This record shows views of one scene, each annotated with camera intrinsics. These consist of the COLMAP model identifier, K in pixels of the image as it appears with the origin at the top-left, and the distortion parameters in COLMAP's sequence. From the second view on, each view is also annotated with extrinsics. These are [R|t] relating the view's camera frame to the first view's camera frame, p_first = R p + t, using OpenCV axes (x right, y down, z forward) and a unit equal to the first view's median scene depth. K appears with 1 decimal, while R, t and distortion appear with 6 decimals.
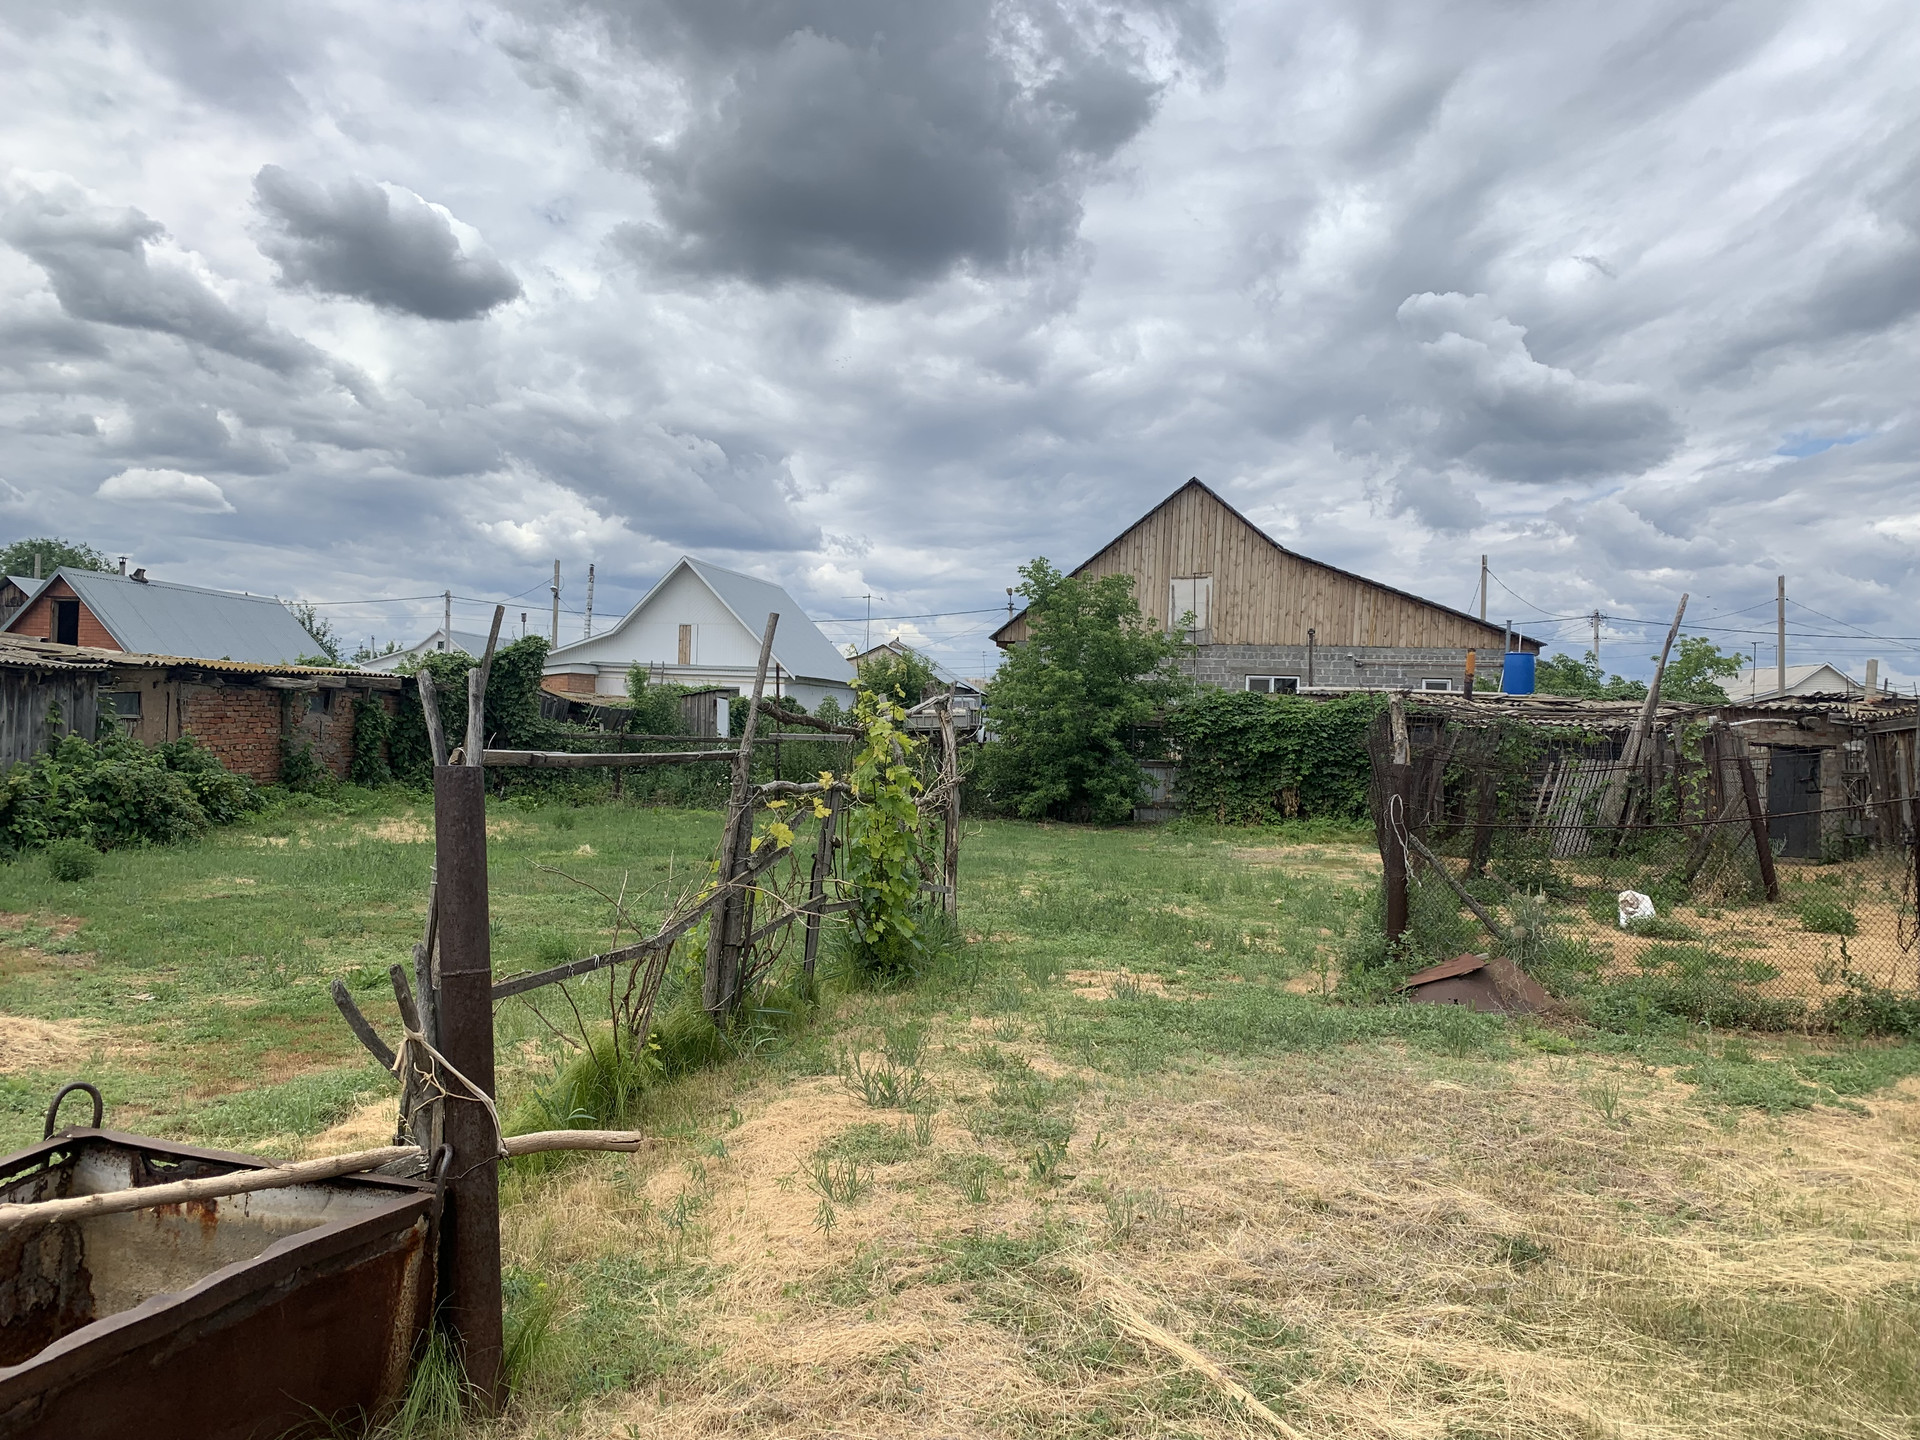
lens RADIAL K [[1541.7, 0, 960.0], [0, 1541.7, 720.0], [0, 0, 1]] dist [0.035818, -0.001499]
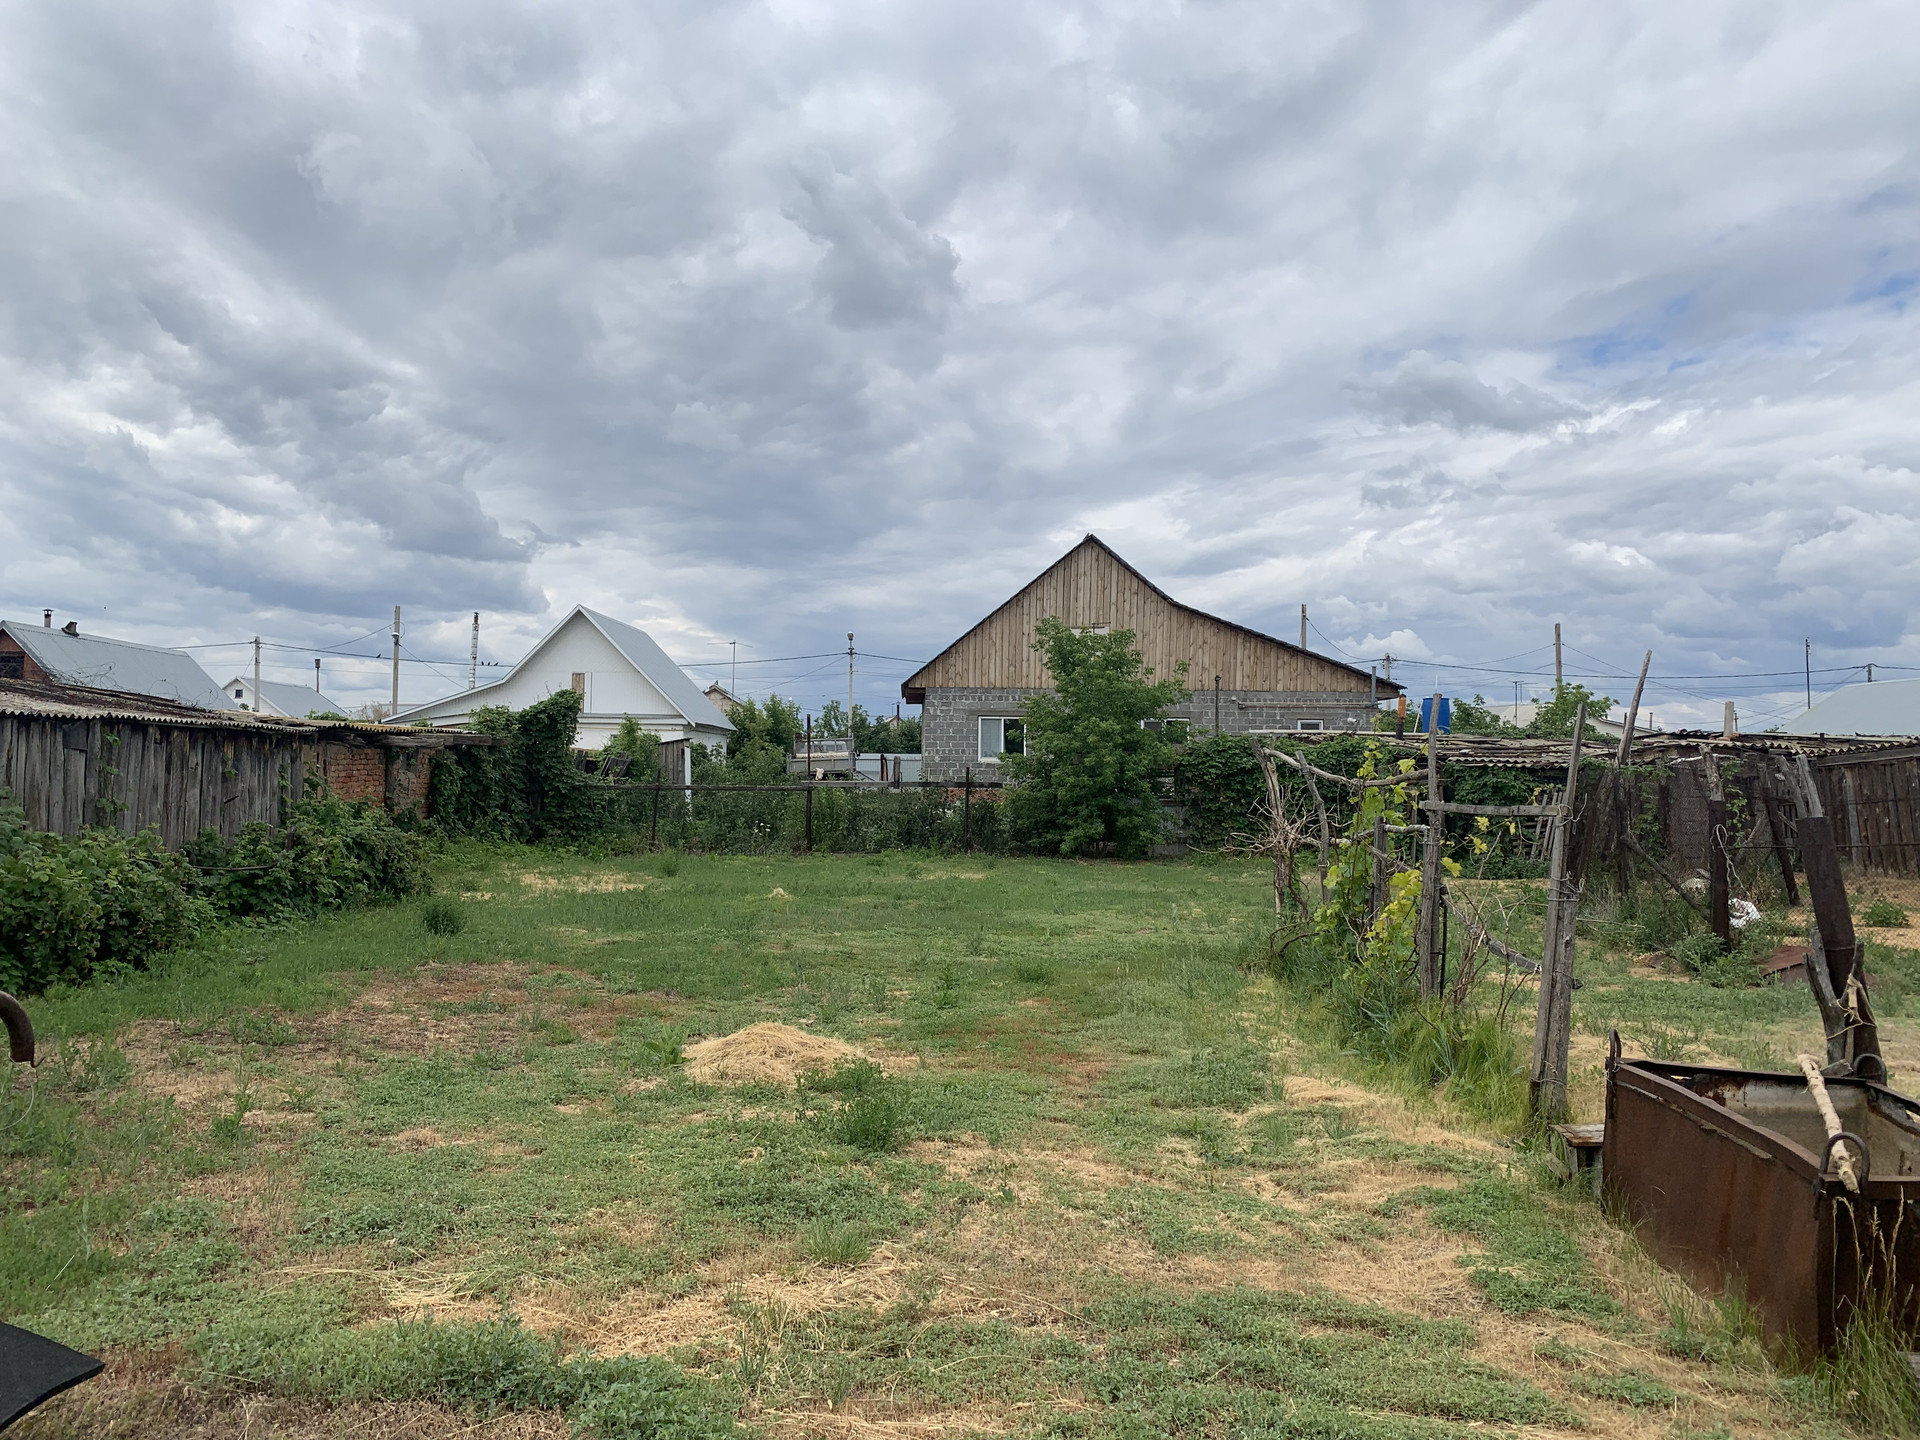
lens RADIAL K [[1541.7, 0, 960.0], [0, 1541.7, 720.0], [0, 0, 1]] dist [0.035818, -0.001499]
pose [[0.984314, -0.011210, 0.176066, -0.158670], [0.015643, 0.999594, -0.023810, -0.004991], [-0.175728, 0.026191, 0.984090, -0.044379]]
